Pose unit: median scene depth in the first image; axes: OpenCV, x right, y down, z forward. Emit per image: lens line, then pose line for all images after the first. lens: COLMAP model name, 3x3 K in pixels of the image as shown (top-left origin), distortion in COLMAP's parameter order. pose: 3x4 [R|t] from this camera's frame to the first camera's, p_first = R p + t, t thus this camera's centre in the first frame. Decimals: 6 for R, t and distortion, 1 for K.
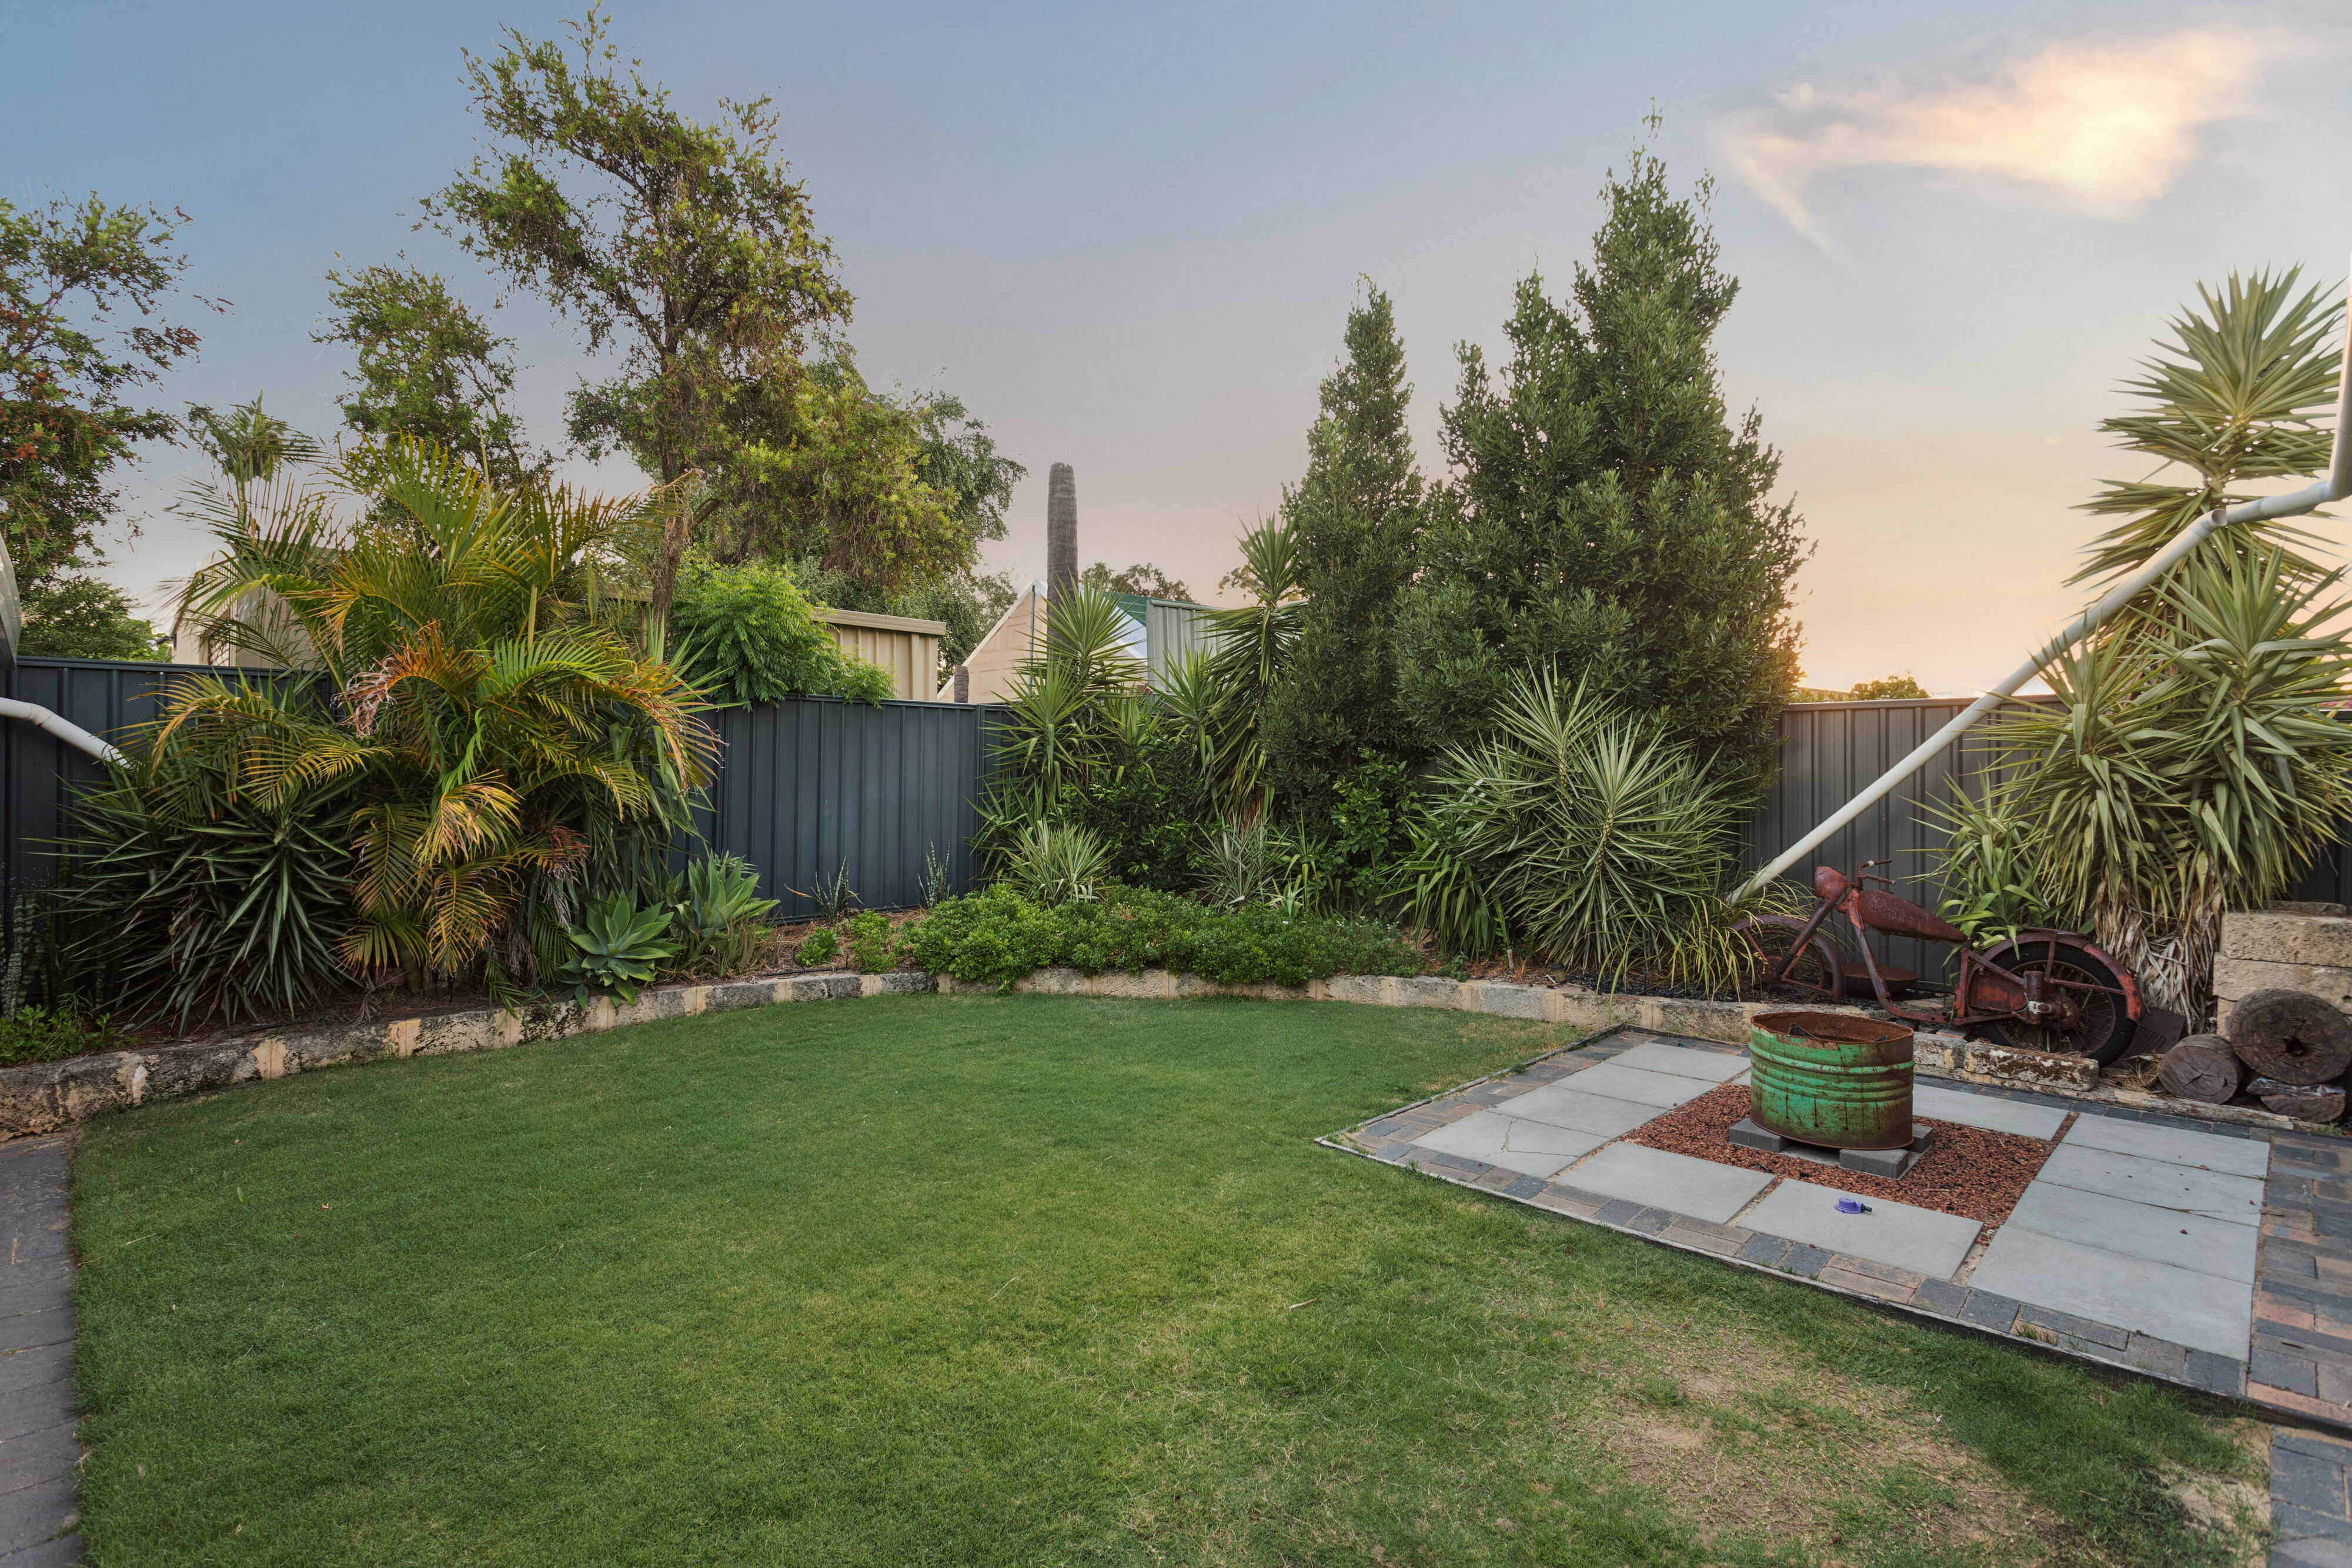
lens RADIAL K [[1118.8, 0, 1161.2], [0, 1118.8, 767.7], [0, 0, 1]] dist [0.003164, 0.000482]
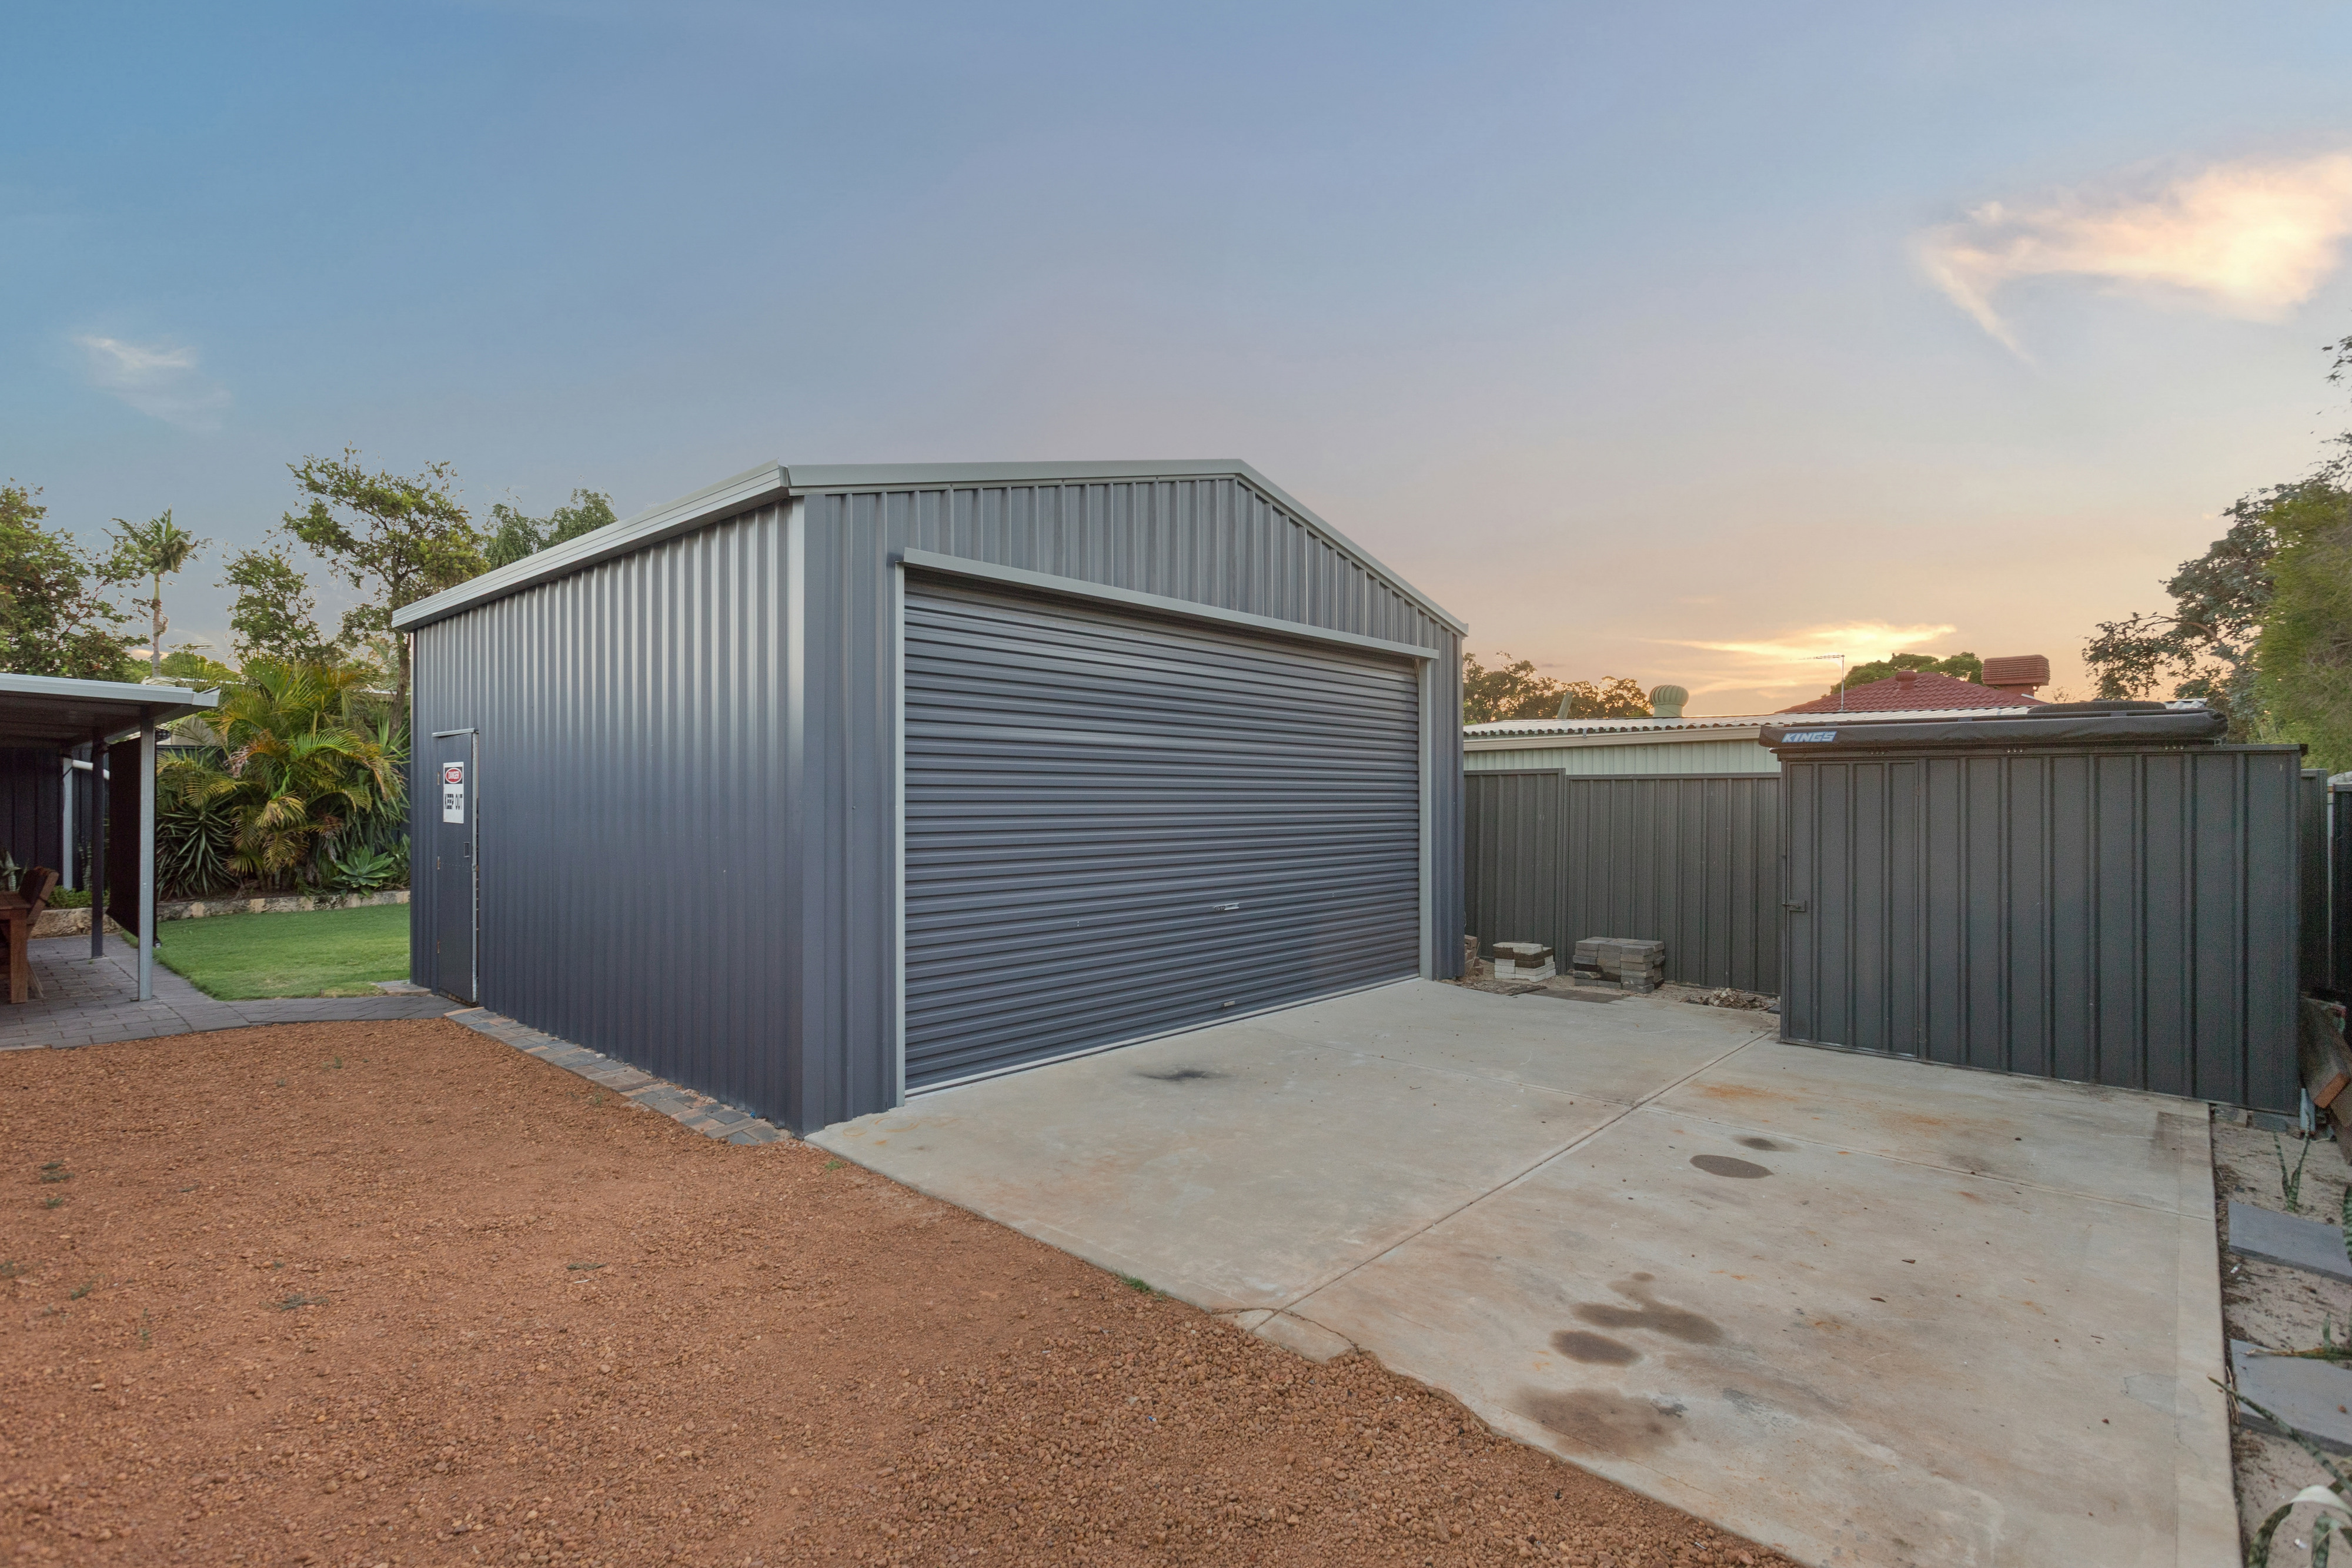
lens RADIAL K [[1118.8, 0, 1173.5], [0, 1118.8, 791.8], [0, 0, 1]] dist [0.003164, 0.000482]
pose [[0.998122, -0.001464, 0.061236, 1.073245], [0.001237, 0.999992, 0.003745, -0.002159], [-0.061241, -0.003662, 0.998116, -1.428723]]
